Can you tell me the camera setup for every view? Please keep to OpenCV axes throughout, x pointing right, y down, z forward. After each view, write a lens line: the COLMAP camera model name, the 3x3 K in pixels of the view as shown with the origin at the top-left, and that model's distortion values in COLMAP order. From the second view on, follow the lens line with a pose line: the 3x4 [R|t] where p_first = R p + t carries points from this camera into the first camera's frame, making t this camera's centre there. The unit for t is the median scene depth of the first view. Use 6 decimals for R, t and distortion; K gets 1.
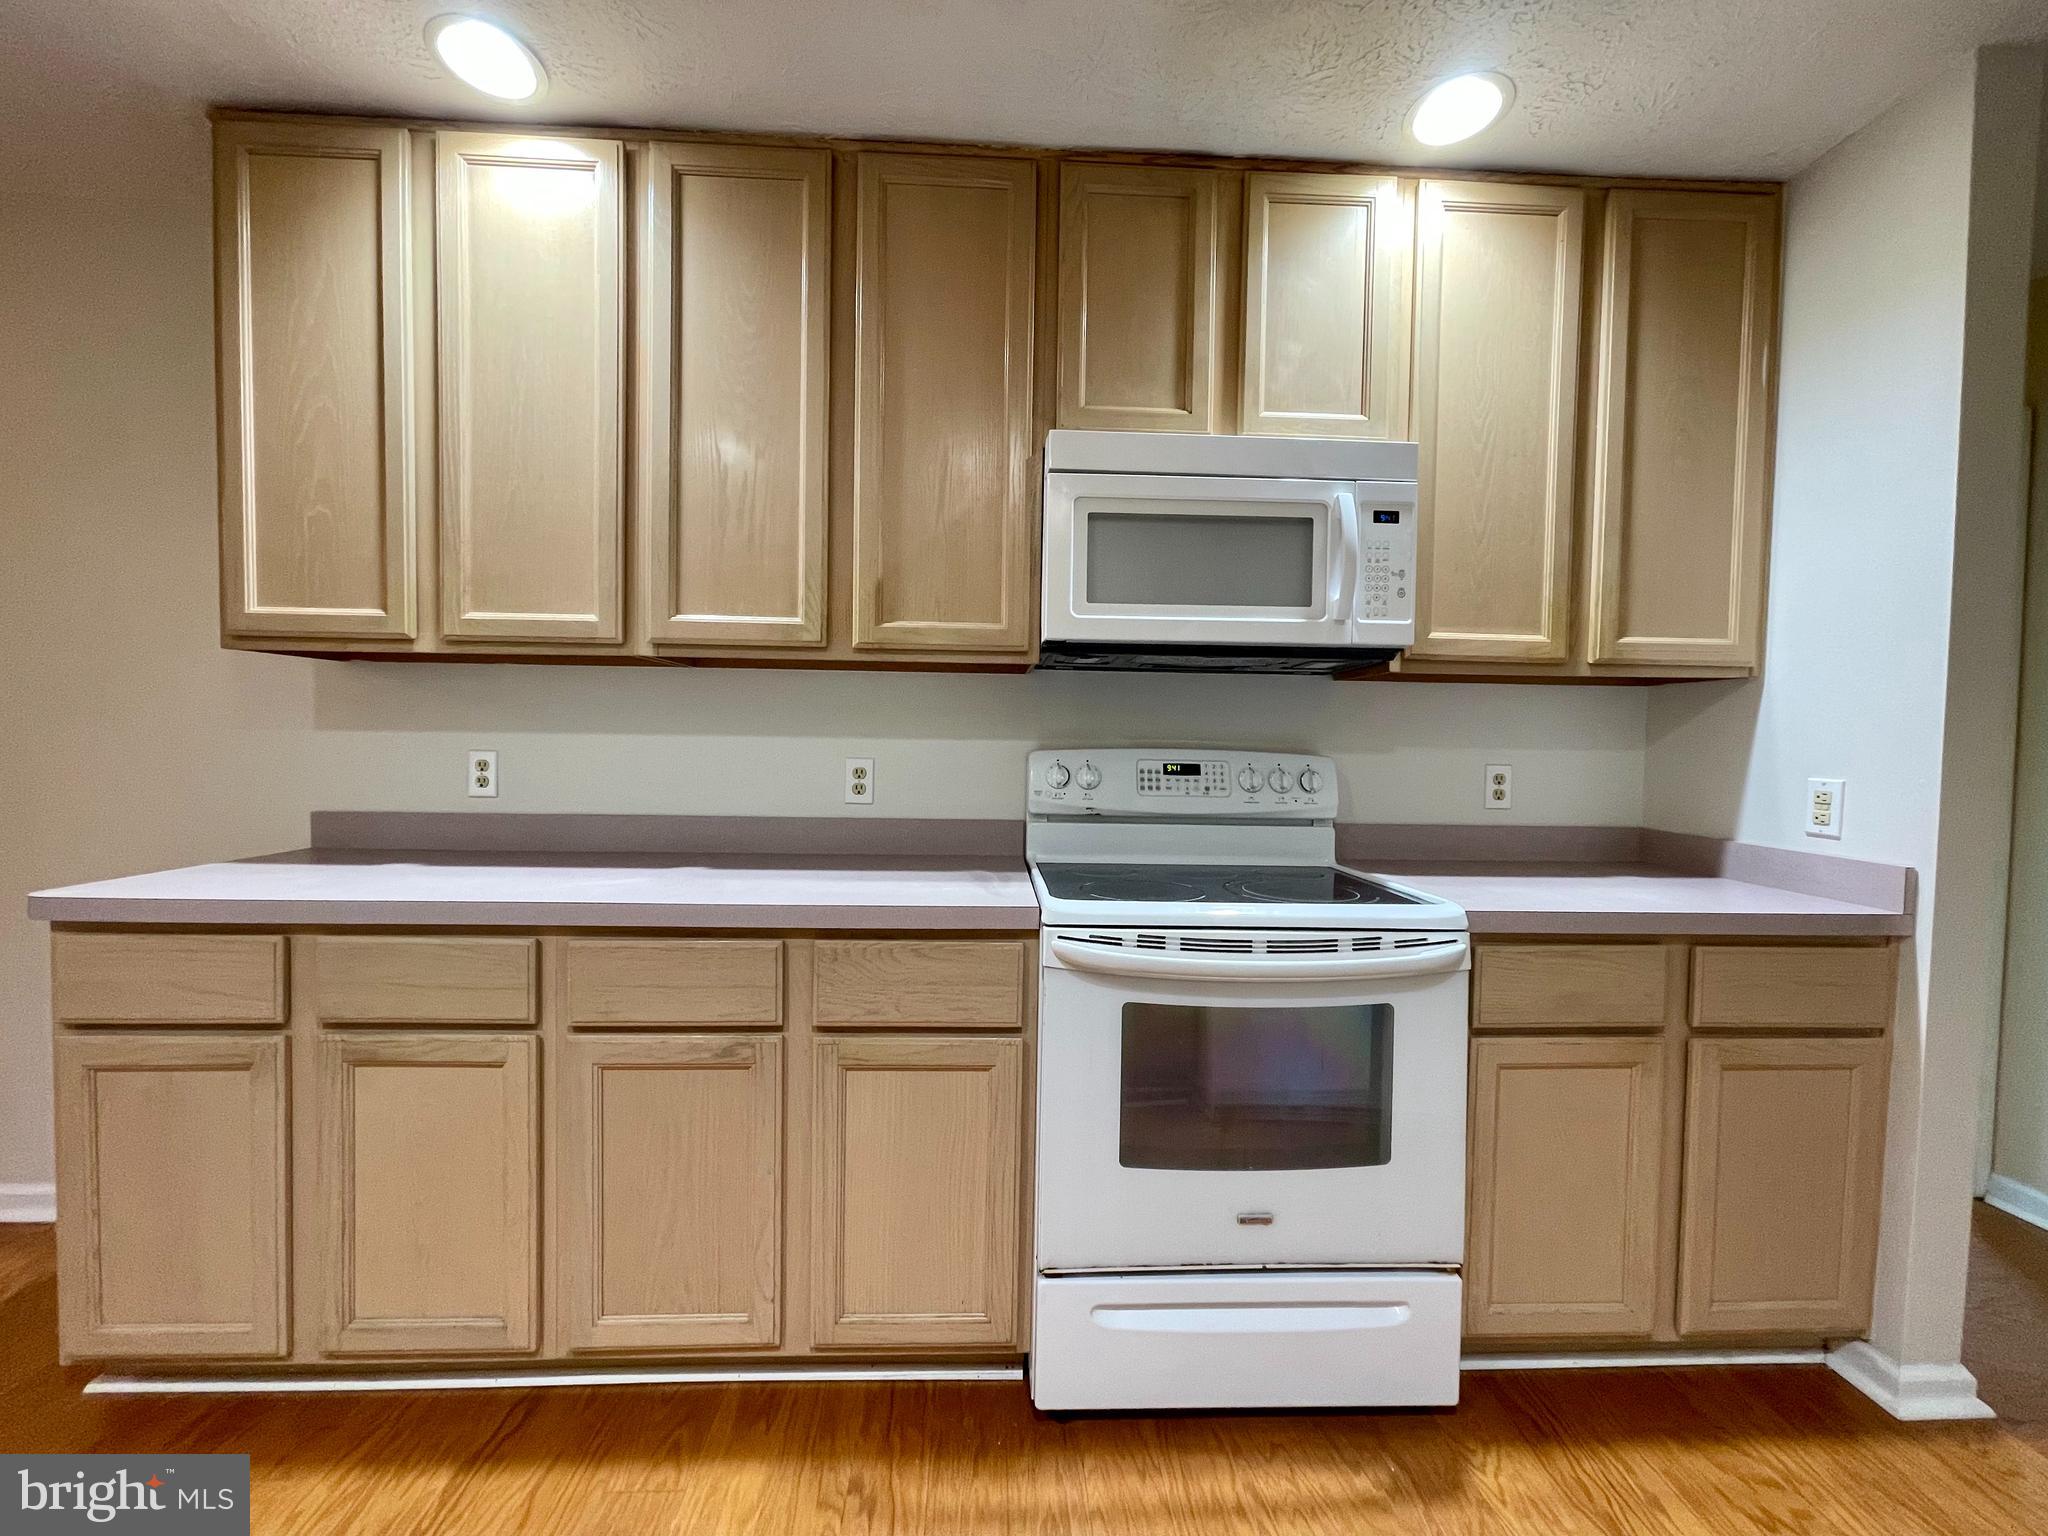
lens RADIAL K [[823.6, 0, 1022.6], [0, 823.6, 761.2], [0, 0, 1]] dist [-0.002346, 0.000245]
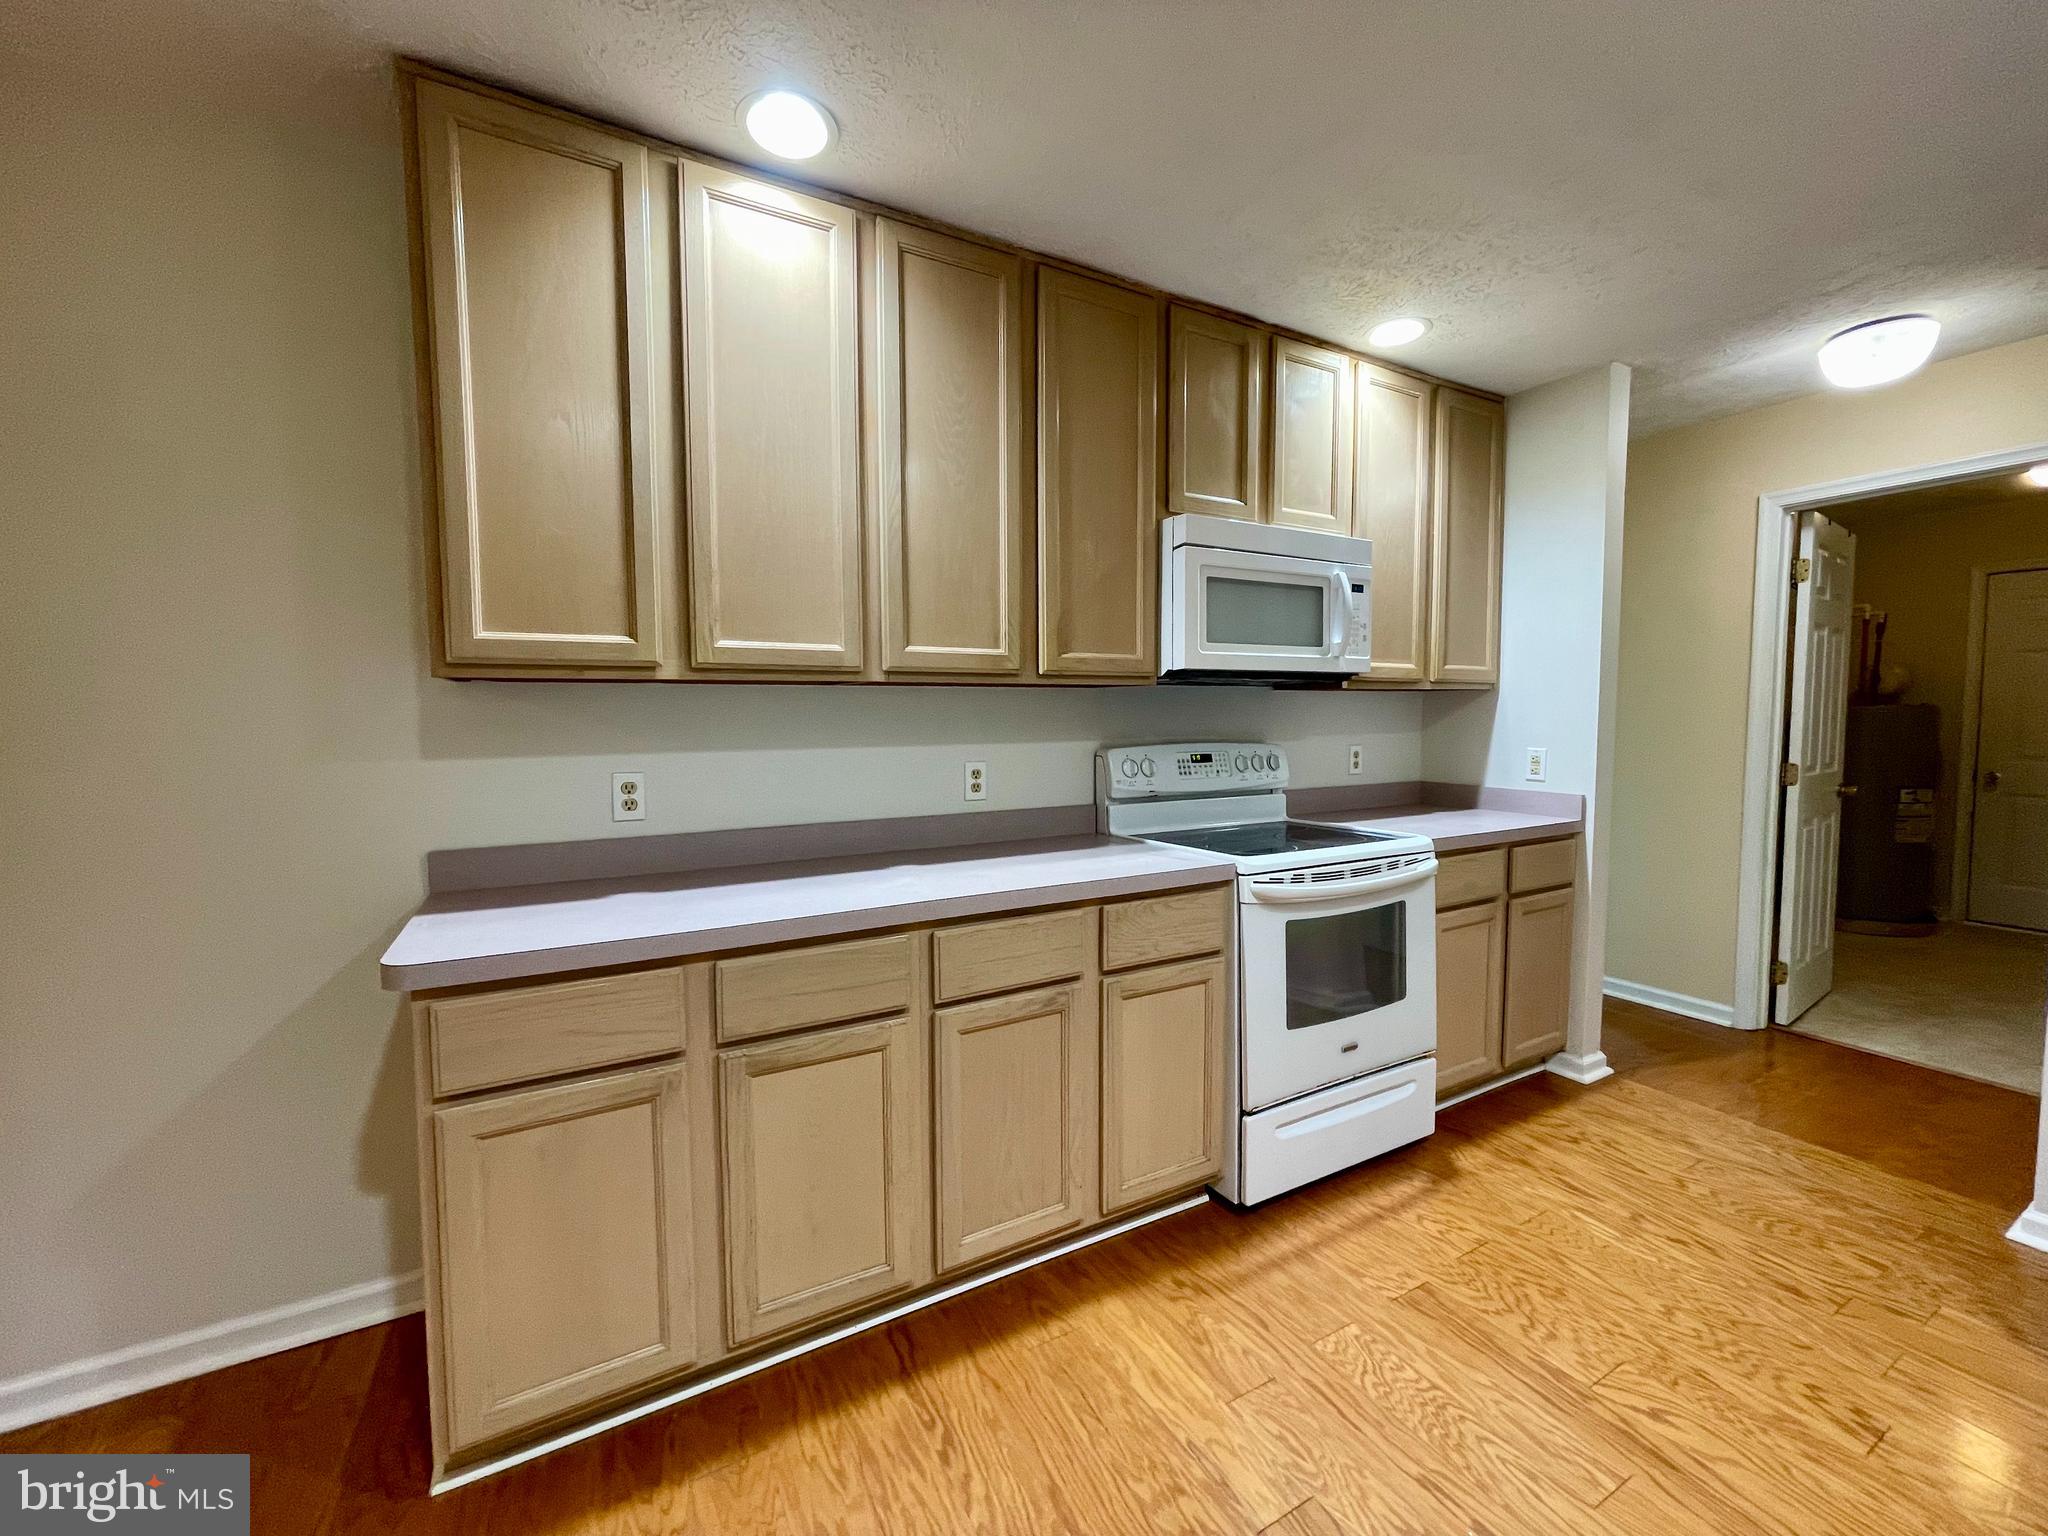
lens RADIAL K [[823.6, 0, 1022.6], [0, 823.6, 761.2], [0, 0, 1]] dist [-0.002346, 0.000245]
pose [[0.893739, -0.048291, 0.445980, -0.807821], [0.032981, 0.998572, 0.042032, -0.062081], [-0.447373, -0.022856, 0.894055, -0.092622]]
